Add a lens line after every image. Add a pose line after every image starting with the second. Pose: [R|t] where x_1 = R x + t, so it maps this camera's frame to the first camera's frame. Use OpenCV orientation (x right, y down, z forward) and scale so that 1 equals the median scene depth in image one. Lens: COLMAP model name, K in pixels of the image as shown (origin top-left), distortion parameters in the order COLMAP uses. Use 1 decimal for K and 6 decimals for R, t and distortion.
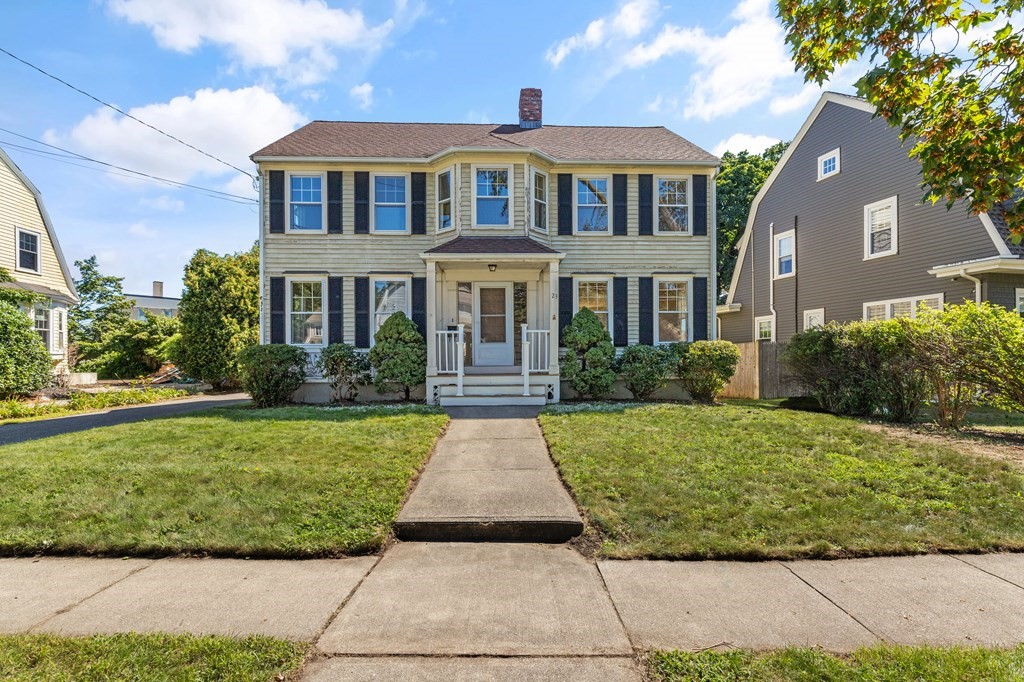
lens RADIAL K [[466.9, 0, 497.4], [0, 466.9, 354.9], [0, 0, 1]] dist [-0.000591, 0.000009]
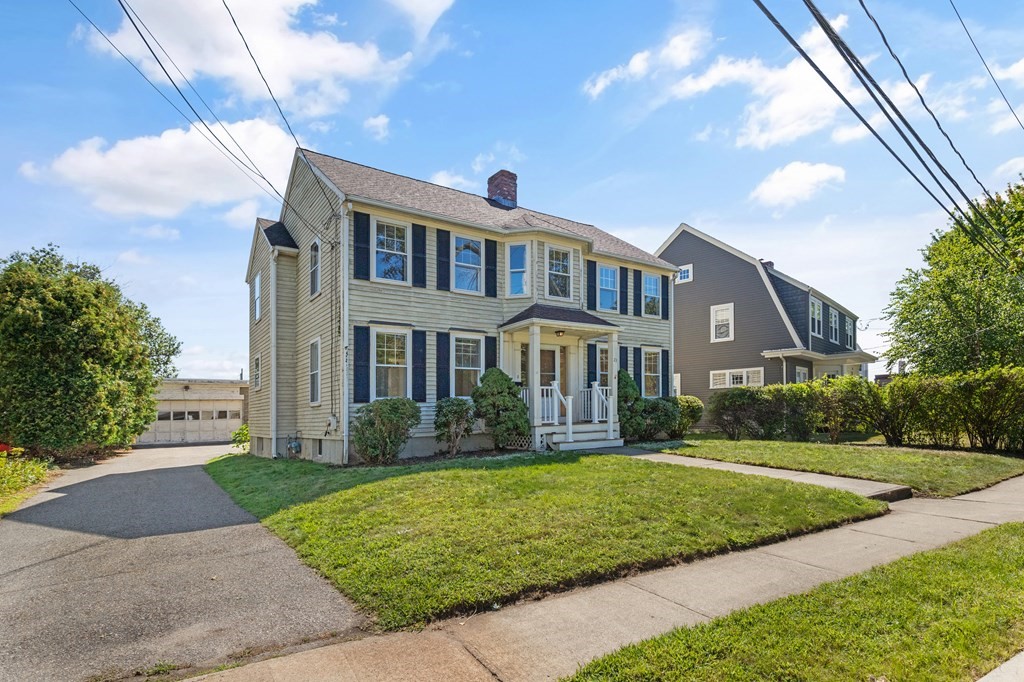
lens RADIAL K [[466.9, 0, 518.6], [0, 466.9, 404.0], [0, 0, 1]] dist [-0.000591, 0.000009]
pose [[0.859059, -0.006290, 0.511839, -0.674936], [0.012254, 0.999891, -0.008279, -0.000034], [-0.511731, 0.013384, 0.859042, 0.039883]]
